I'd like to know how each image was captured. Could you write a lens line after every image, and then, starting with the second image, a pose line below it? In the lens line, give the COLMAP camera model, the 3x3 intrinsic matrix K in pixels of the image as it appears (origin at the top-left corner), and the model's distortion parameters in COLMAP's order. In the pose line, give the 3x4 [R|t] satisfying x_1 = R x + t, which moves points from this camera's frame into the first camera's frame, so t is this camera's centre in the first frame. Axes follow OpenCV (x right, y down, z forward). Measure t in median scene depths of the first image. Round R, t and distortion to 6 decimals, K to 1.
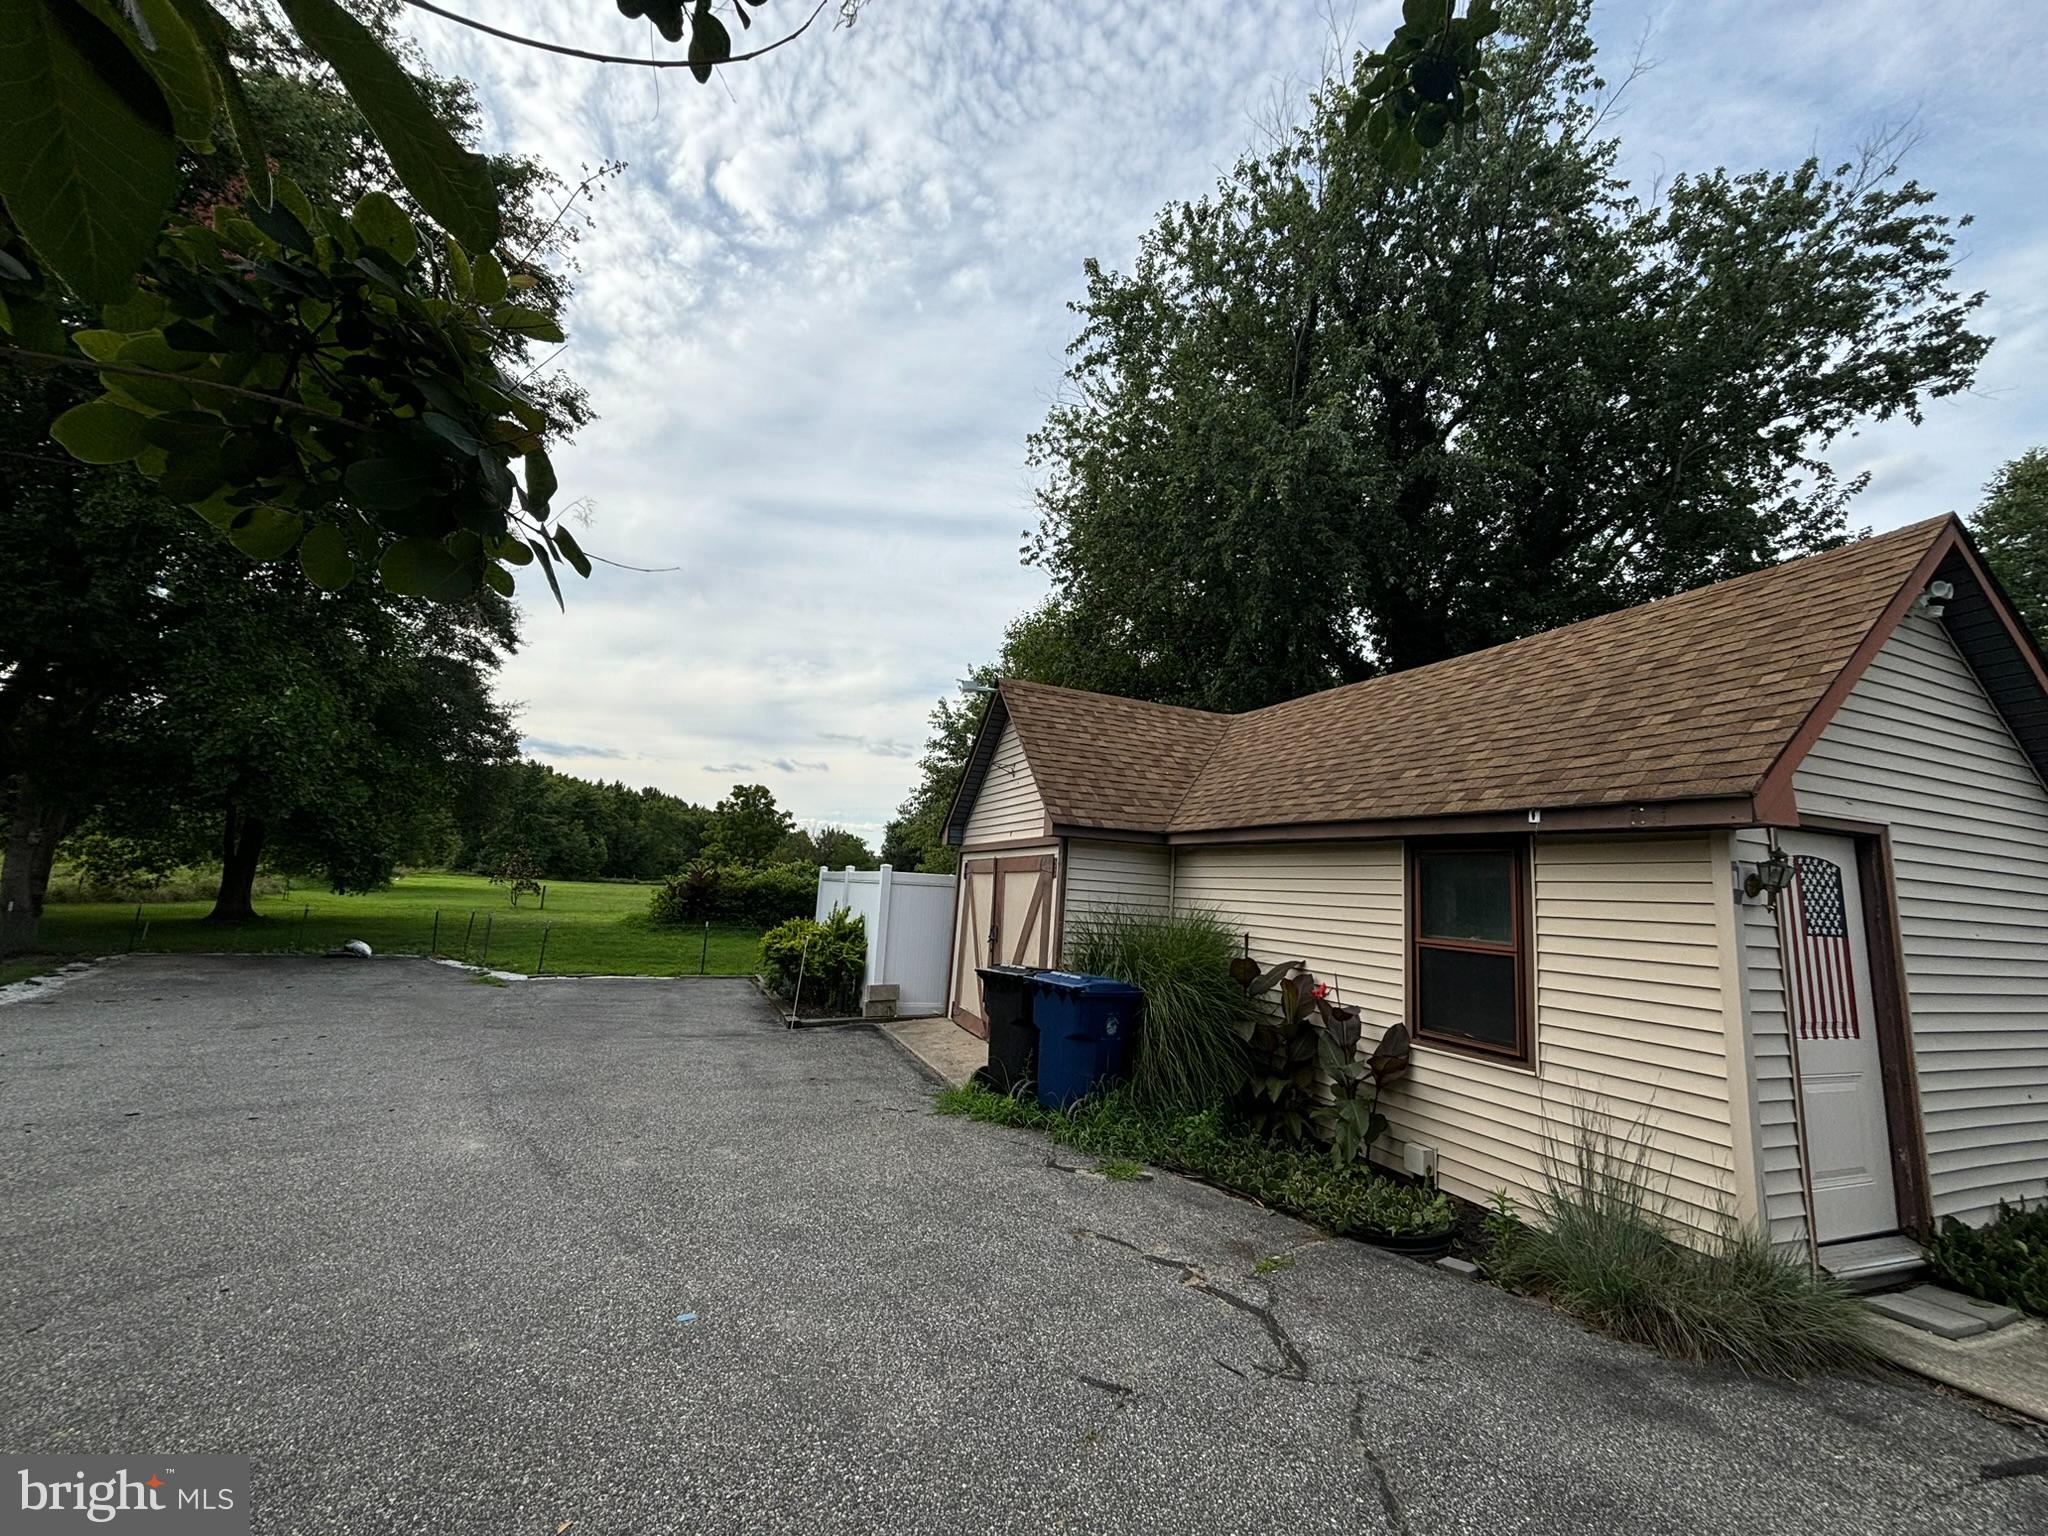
lens RADIAL K [[838.3, 0, 1024.0], [0, 838.3, 768.0], [0, 0, 1]] dist [-0.001452, 0.012184]
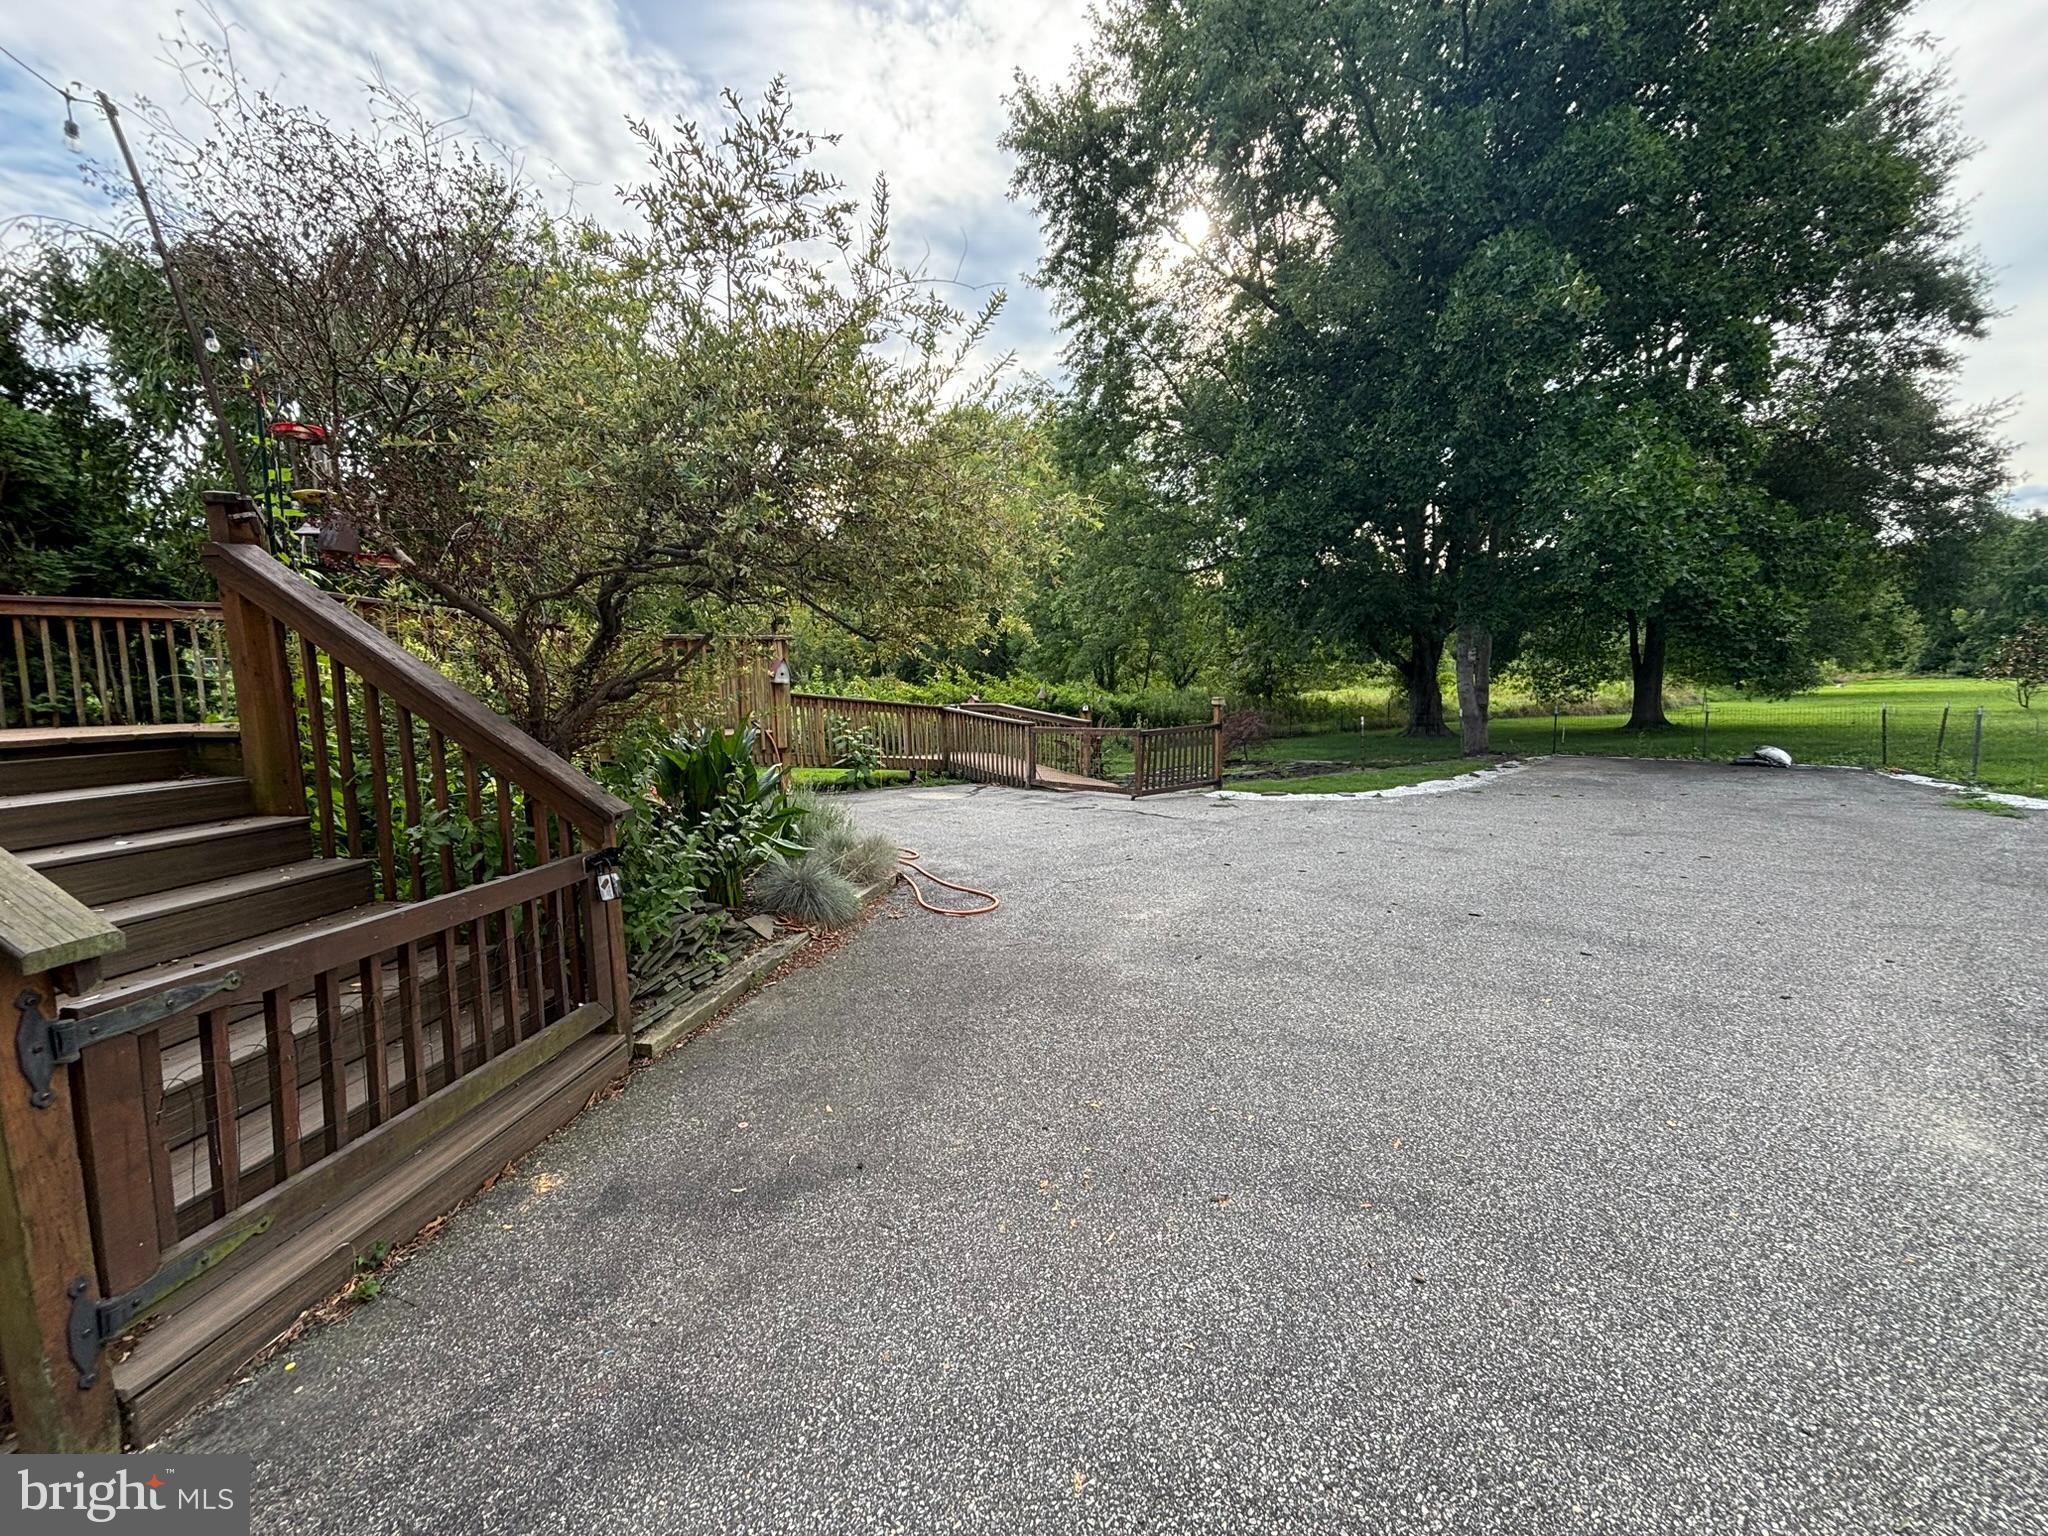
lens RADIAL K [[811.0, 0, 1024.0], [0, 811.0, 768.0], [0, 0, 1]] dist [0.018704, -0.006455]
pose [[0.147134, 0.028006, -0.988720, -0.110513], [0.181868, 0.981791, 0.054874, 0.049651], [0.972253, -0.187891, 0.139361, 0.180203]]
